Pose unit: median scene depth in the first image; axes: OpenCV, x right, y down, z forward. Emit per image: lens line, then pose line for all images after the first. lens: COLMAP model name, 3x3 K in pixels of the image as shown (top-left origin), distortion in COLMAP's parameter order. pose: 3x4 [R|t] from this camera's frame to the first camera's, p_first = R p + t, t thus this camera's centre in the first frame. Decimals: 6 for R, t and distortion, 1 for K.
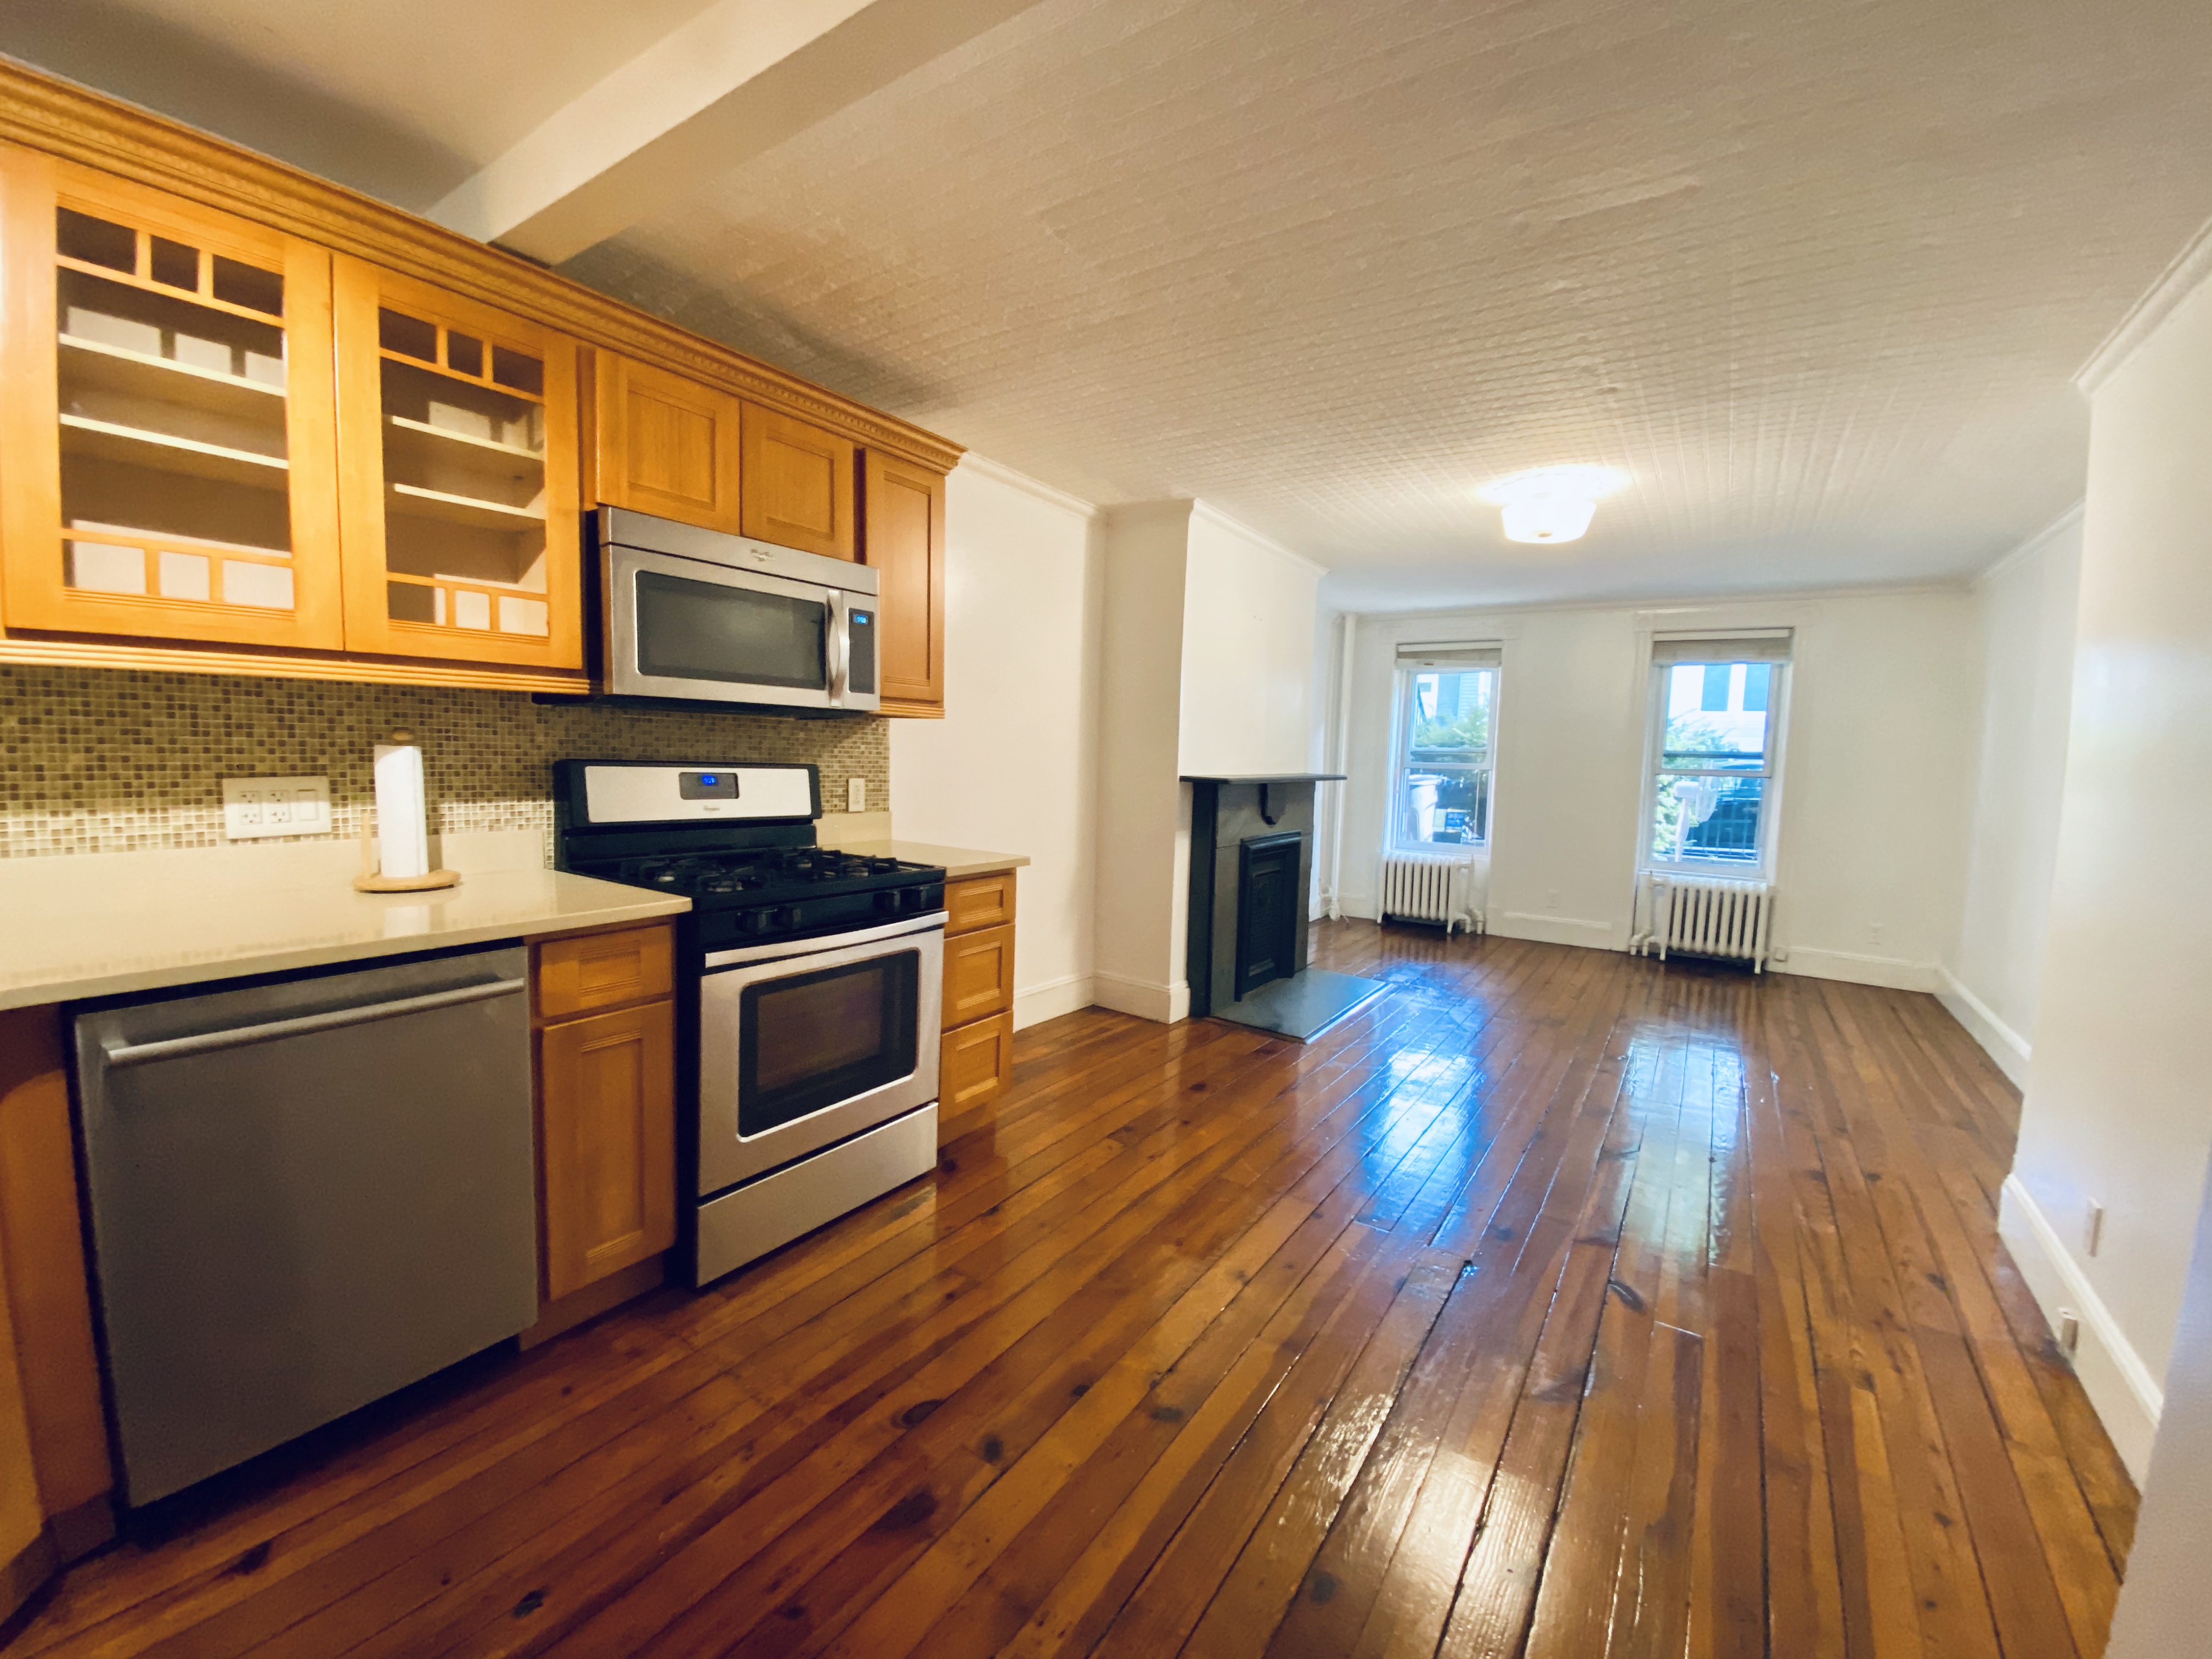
lens RADIAL K [[886.7, 0, 1107.3], [0, 886.7, 832.8], [0, 0, 1]] dist [0.020628, -0.018801]
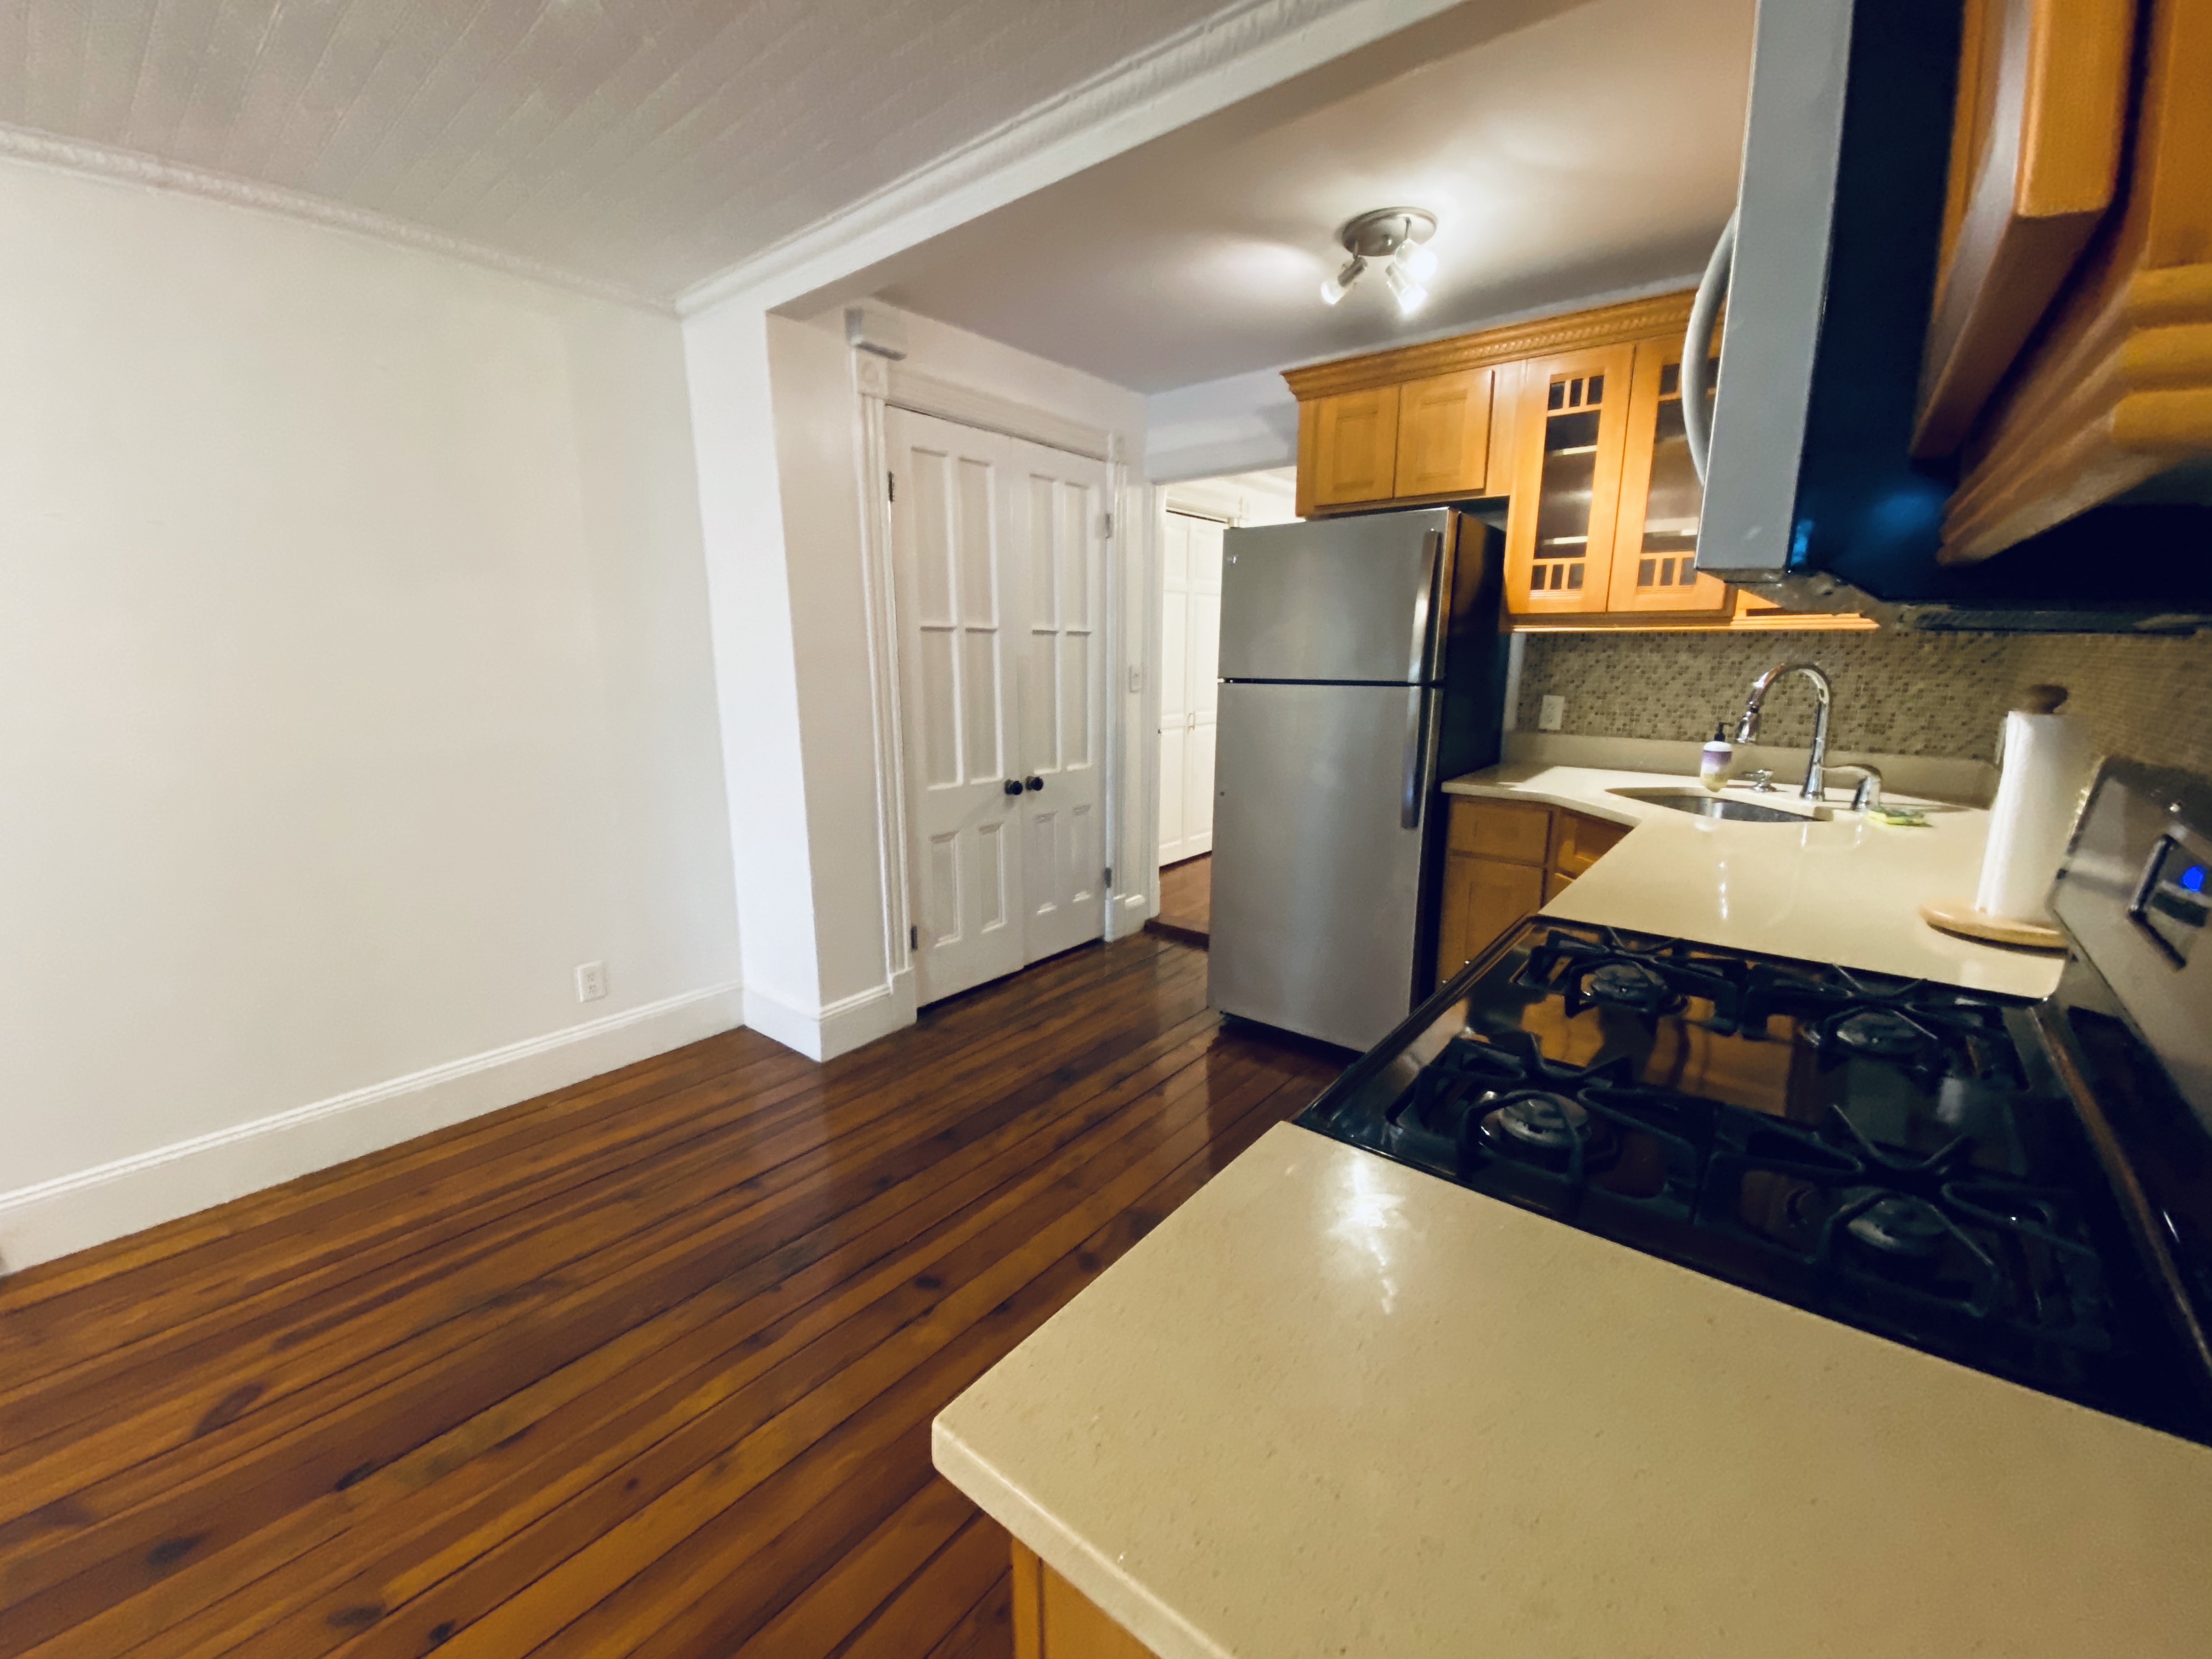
lens RADIAL K [[886.7, 0, 1107.3], [0, 886.7, 832.8], [0, 0, 1]] dist [0.020628, -0.018801]
pose [[-0.995829, -0.050219, 0.076170, -0.071993], [-0.024423, 0.951143, 0.307784, -0.076030], [-0.087905, 0.304640, -0.948402, 0.644909]]
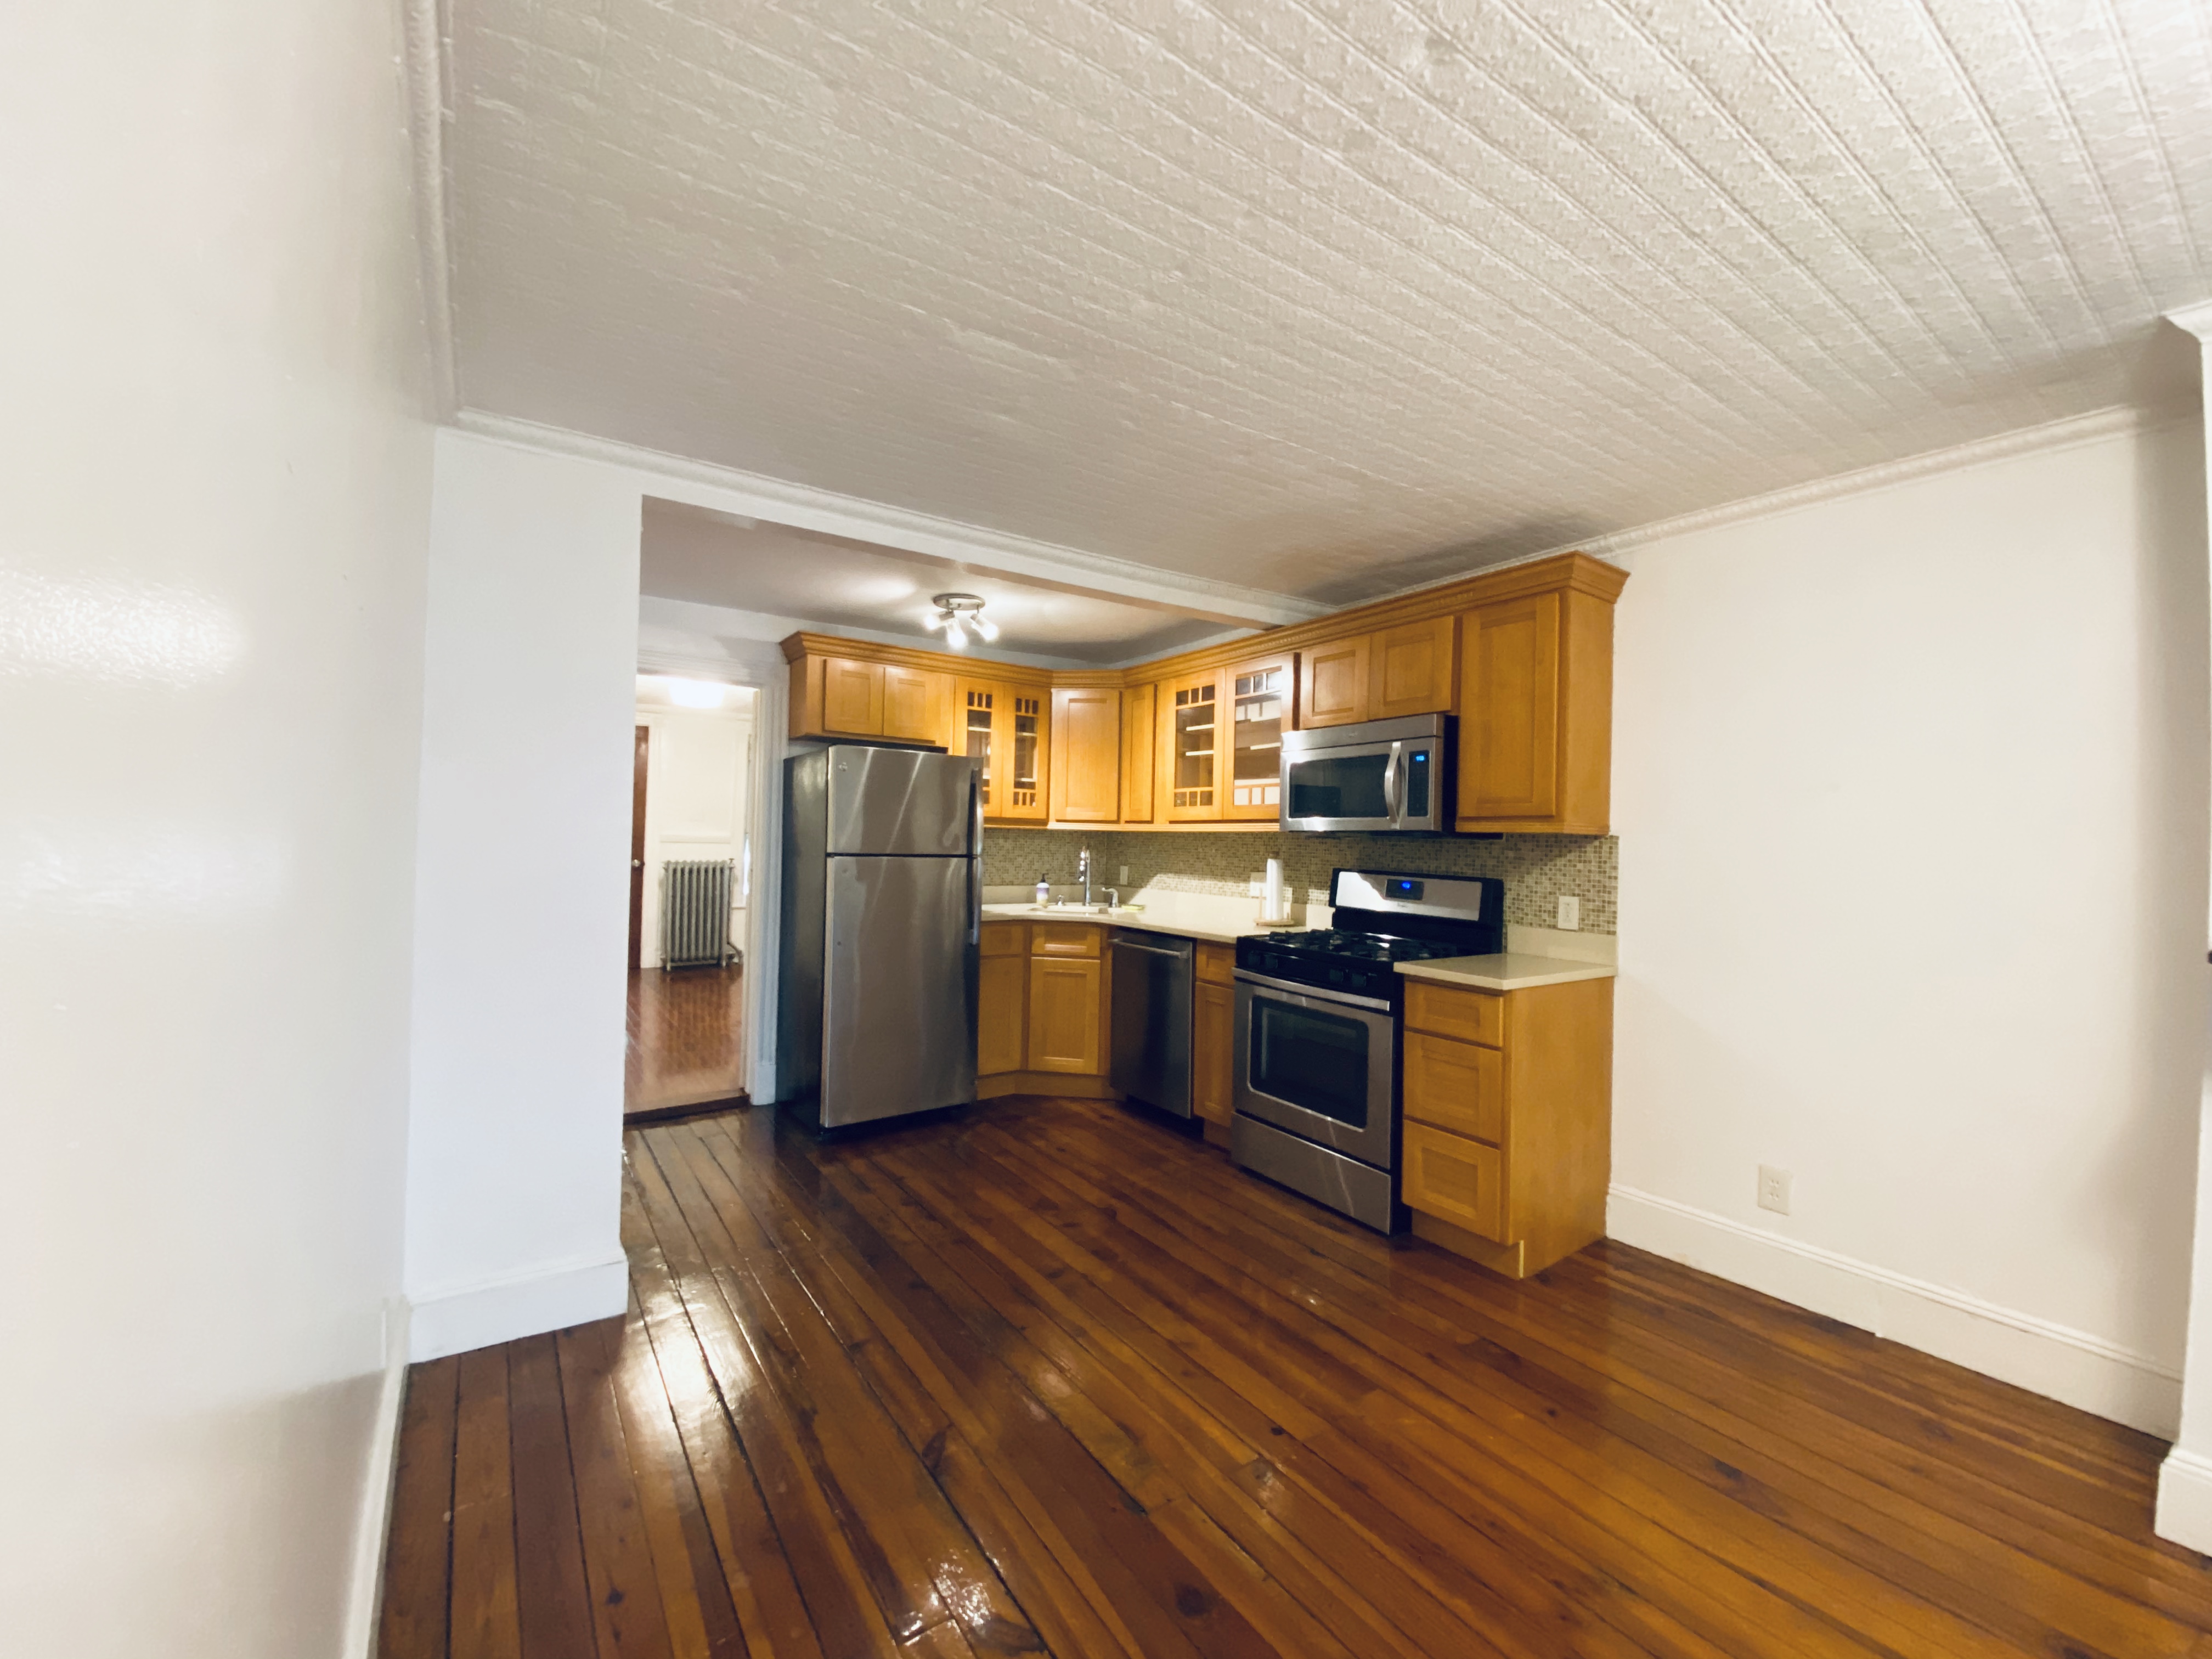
lens RADIAL K [[886.7, 0, 1107.3], [0, 886.7, 832.8], [0, 0, 1]] dist [0.020628, -0.018801]
pose [[-0.363929, -0.048911, -0.930141, 0.526900], [-0.124681, 0.992191, -0.003391, -0.039680], [0.923044, 0.114737, -0.367186, 0.543430]]
